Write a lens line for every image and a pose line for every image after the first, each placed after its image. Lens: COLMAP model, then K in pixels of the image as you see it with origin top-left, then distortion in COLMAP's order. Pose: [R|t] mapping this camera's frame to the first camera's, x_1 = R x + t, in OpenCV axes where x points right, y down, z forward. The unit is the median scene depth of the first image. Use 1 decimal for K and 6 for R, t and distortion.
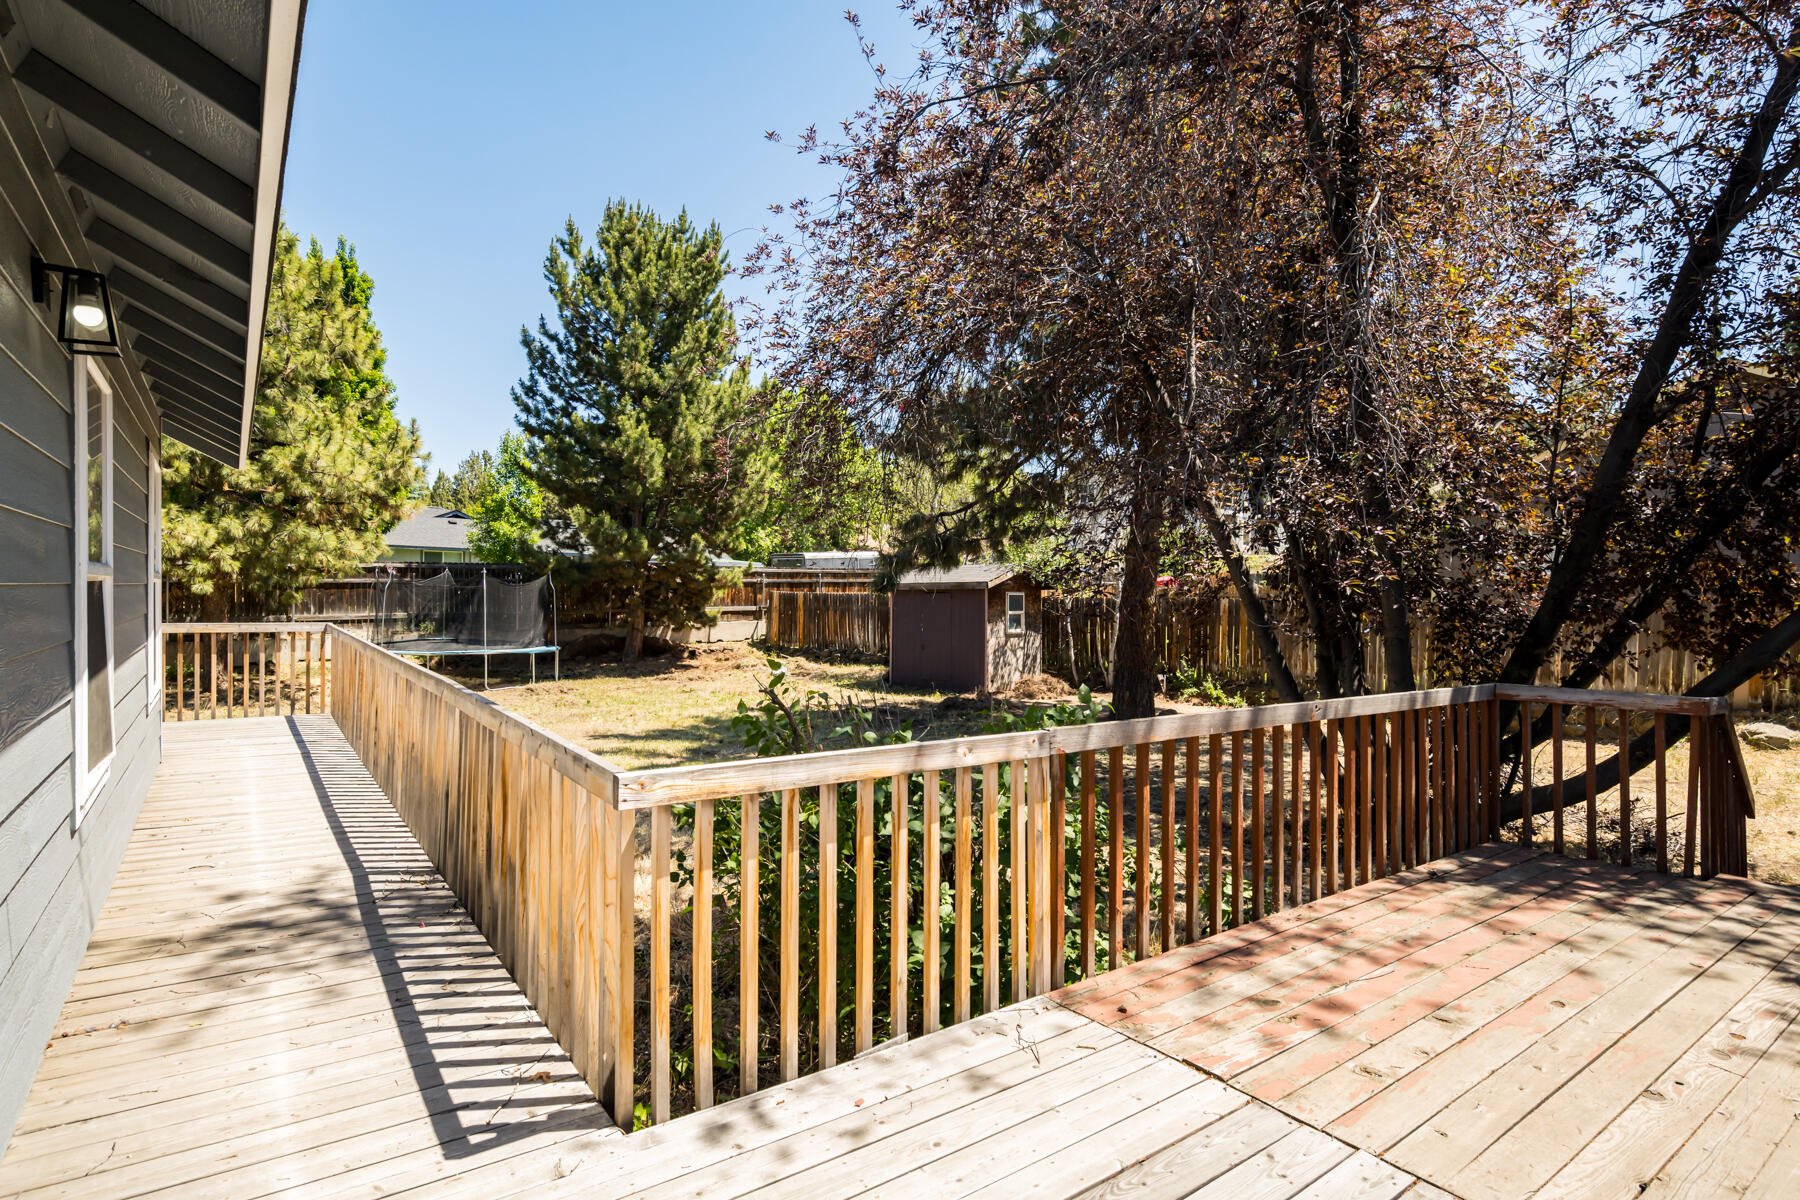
lens RADIAL K [[943.9, 0, 886.7], [0, 943.9, 599.7], [0, 0, 1]] dist [-0.029730, 0.013151]
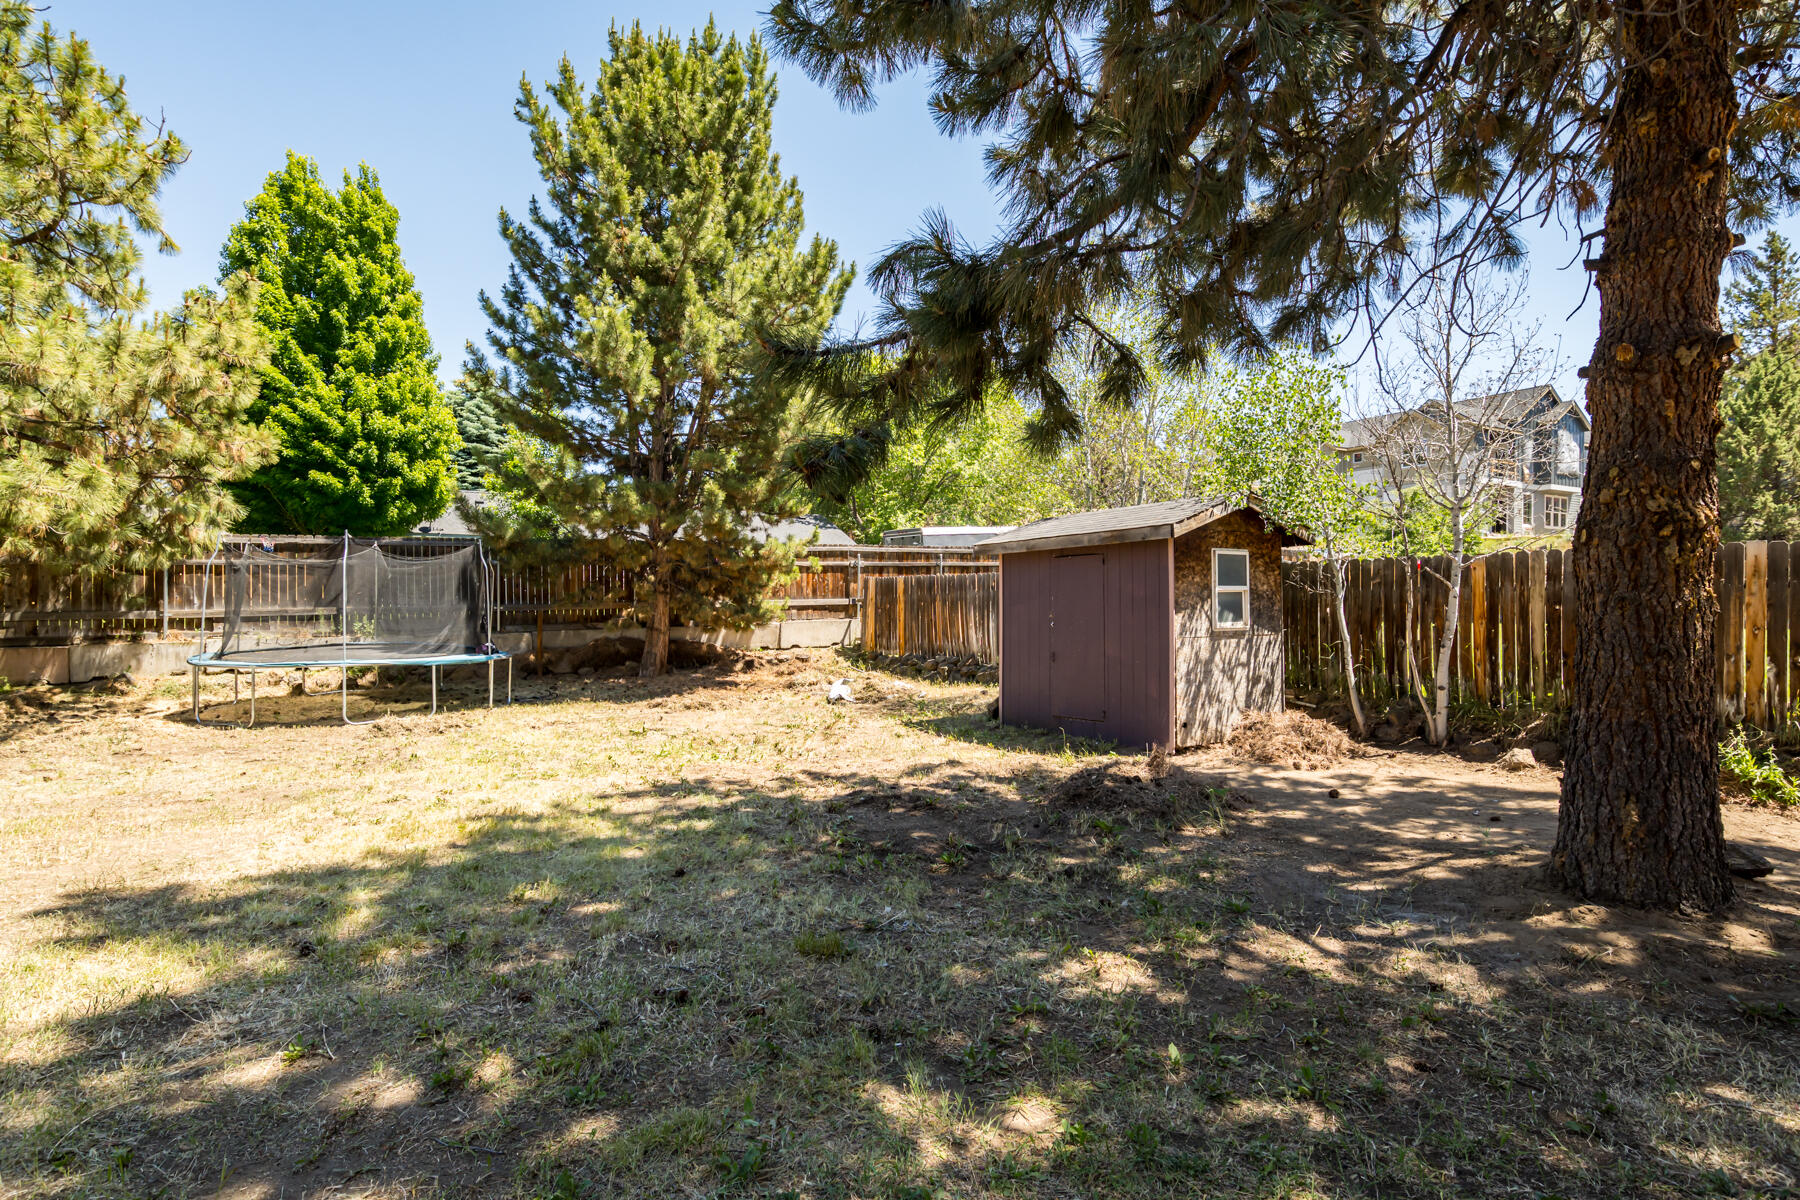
lens RADIAL K [[909.8, 0, 900.7], [0, 909.8, 594.9], [0, 0, 1]] dist [-0.027566, 0.013031]
pose [[0.980204, -0.011193, -0.197675, 0.048564], [0.008255, 0.999843, -0.015679, 0.019021], [0.197820, 0.013737, 0.980142, 0.404873]]
